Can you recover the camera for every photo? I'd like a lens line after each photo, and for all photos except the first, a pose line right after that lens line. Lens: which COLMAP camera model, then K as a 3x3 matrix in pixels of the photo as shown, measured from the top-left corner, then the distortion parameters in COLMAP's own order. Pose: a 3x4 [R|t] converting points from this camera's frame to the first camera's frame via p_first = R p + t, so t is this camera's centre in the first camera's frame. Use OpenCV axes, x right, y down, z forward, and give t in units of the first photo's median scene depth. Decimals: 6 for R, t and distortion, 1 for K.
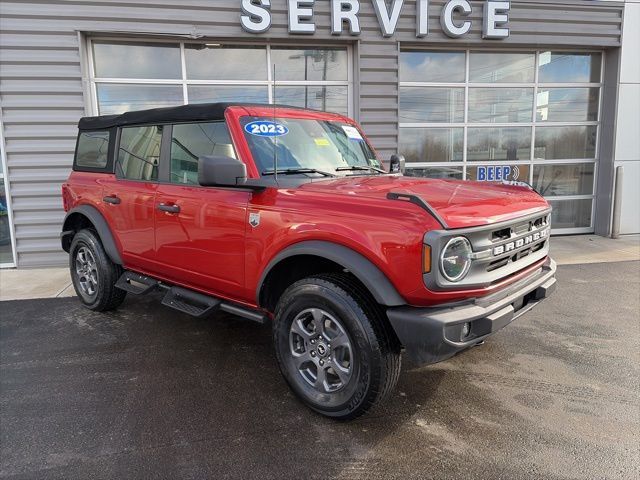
lens RADIAL K [[481.4, 0, 321.5], [0, 481.4, 234.8], [0, 0, 1]] dist [0.039013, -0.025463]
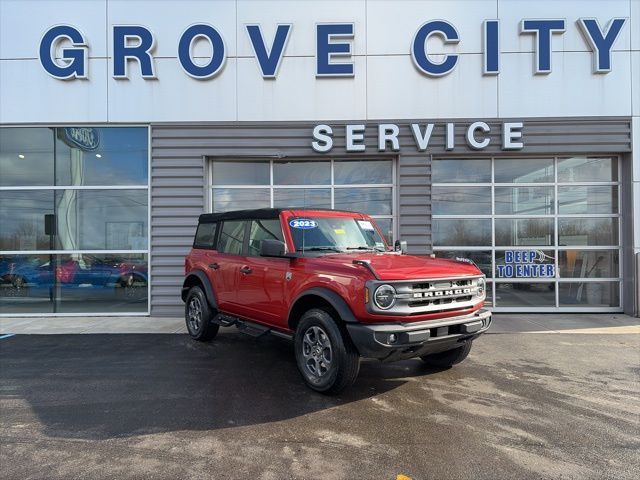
lens RADIAL K [[481.4, 0, 319.1], [0, 481.4, 238.6], [0, 0, 1]] dist [0.039013, -0.025463]
pose [[0.978193, 0.010931, -0.207412, 0.187095], [-0.044681, 0.986308, -0.158743, 0.060351], [0.202837, 0.164548, 0.965288, -0.380653]]
